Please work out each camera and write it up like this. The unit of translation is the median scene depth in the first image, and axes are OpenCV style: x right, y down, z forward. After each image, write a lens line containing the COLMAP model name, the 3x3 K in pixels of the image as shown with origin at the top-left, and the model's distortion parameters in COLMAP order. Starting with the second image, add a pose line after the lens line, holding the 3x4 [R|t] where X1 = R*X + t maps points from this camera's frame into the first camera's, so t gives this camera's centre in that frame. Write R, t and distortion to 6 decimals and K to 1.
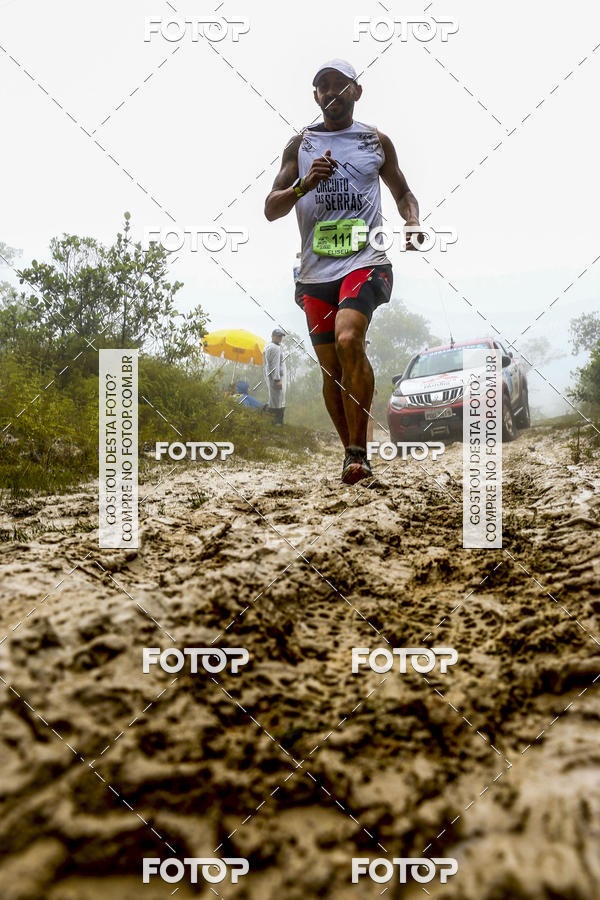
lens RADIAL K [[737.7, 0, 315.3], [0, 737.7, 452.5], [0, 0, 1]] dist [-0.181193, 0.136404]
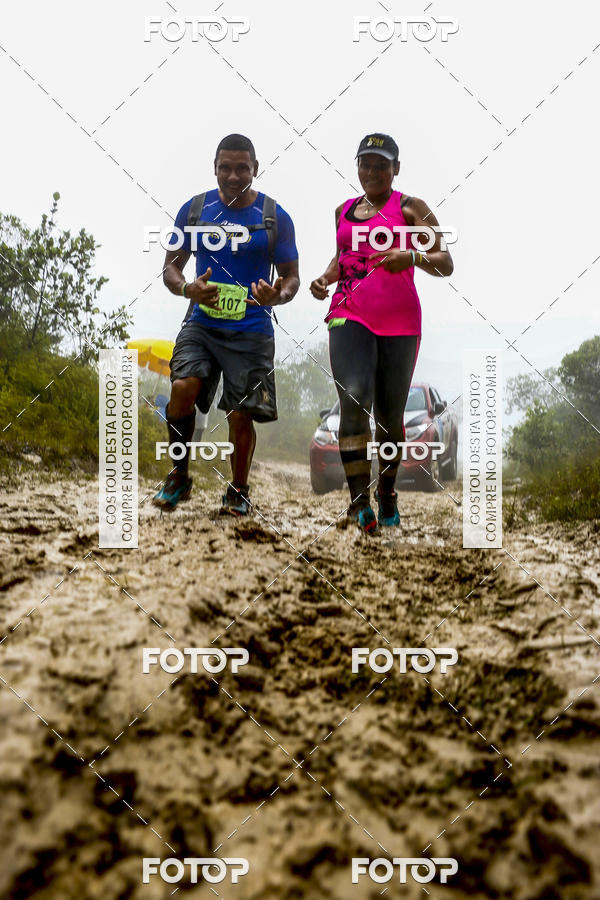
lens RADIAL K [[737.7, 0, 309.0], [0, 737.7, 455.6], [0, 0, 1]] dist [-0.181193, 0.136404]
pose [[0.988119, 0.123900, 0.090940, 0.190436], [-0.120249, 0.991741, -0.044607, -0.008087], [-0.095716, 0.033142, 0.994857, 0.949282]]
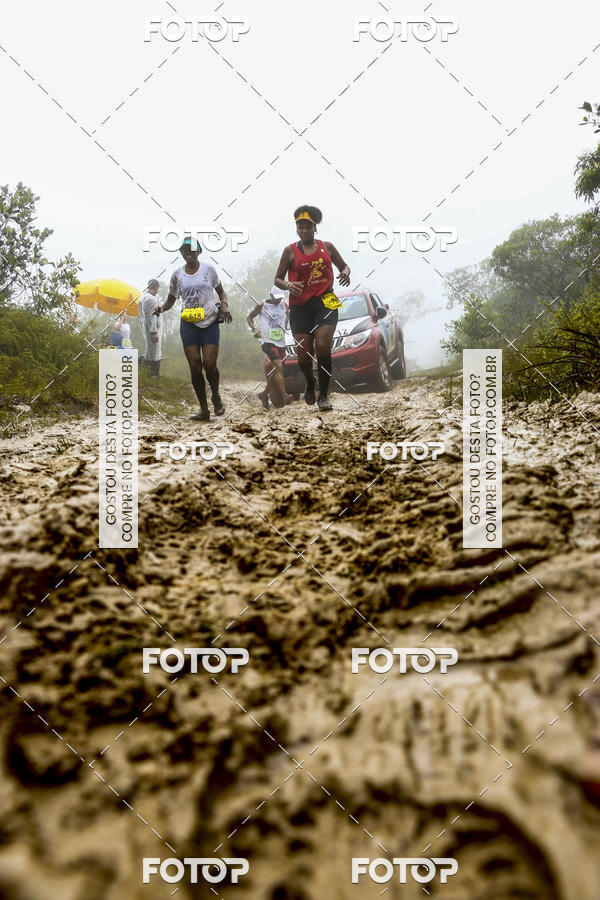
lens RADIAL K [[737.7, 0, 314.2], [0, 737.7, 450.9], [0, 0, 1]] dist [-0.181193, 0.136404]
pose [[0.986807, -0.018399, 0.160851, 0.034085], [0.008453, 0.998022, 0.062301, 0.033605], [-0.161679, -0.060119, 0.985010, 0.024485]]
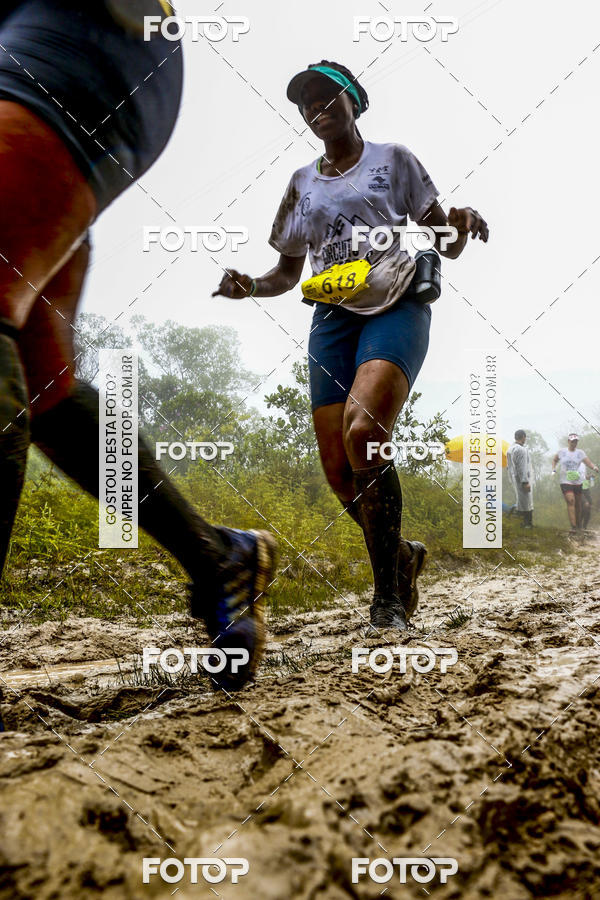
lens RADIAL K [[737.7, 0, 311.4], [0, 737.7, 447.6], [0, 0, 1]] dist [-0.181193, 0.136404]
pose [[0.942724, -0.087783, -0.321815, -0.027548], [0.038551, 0.986959, -0.156287, -0.041729], [0.331337, 0.134929, 0.933815, -0.027391]]
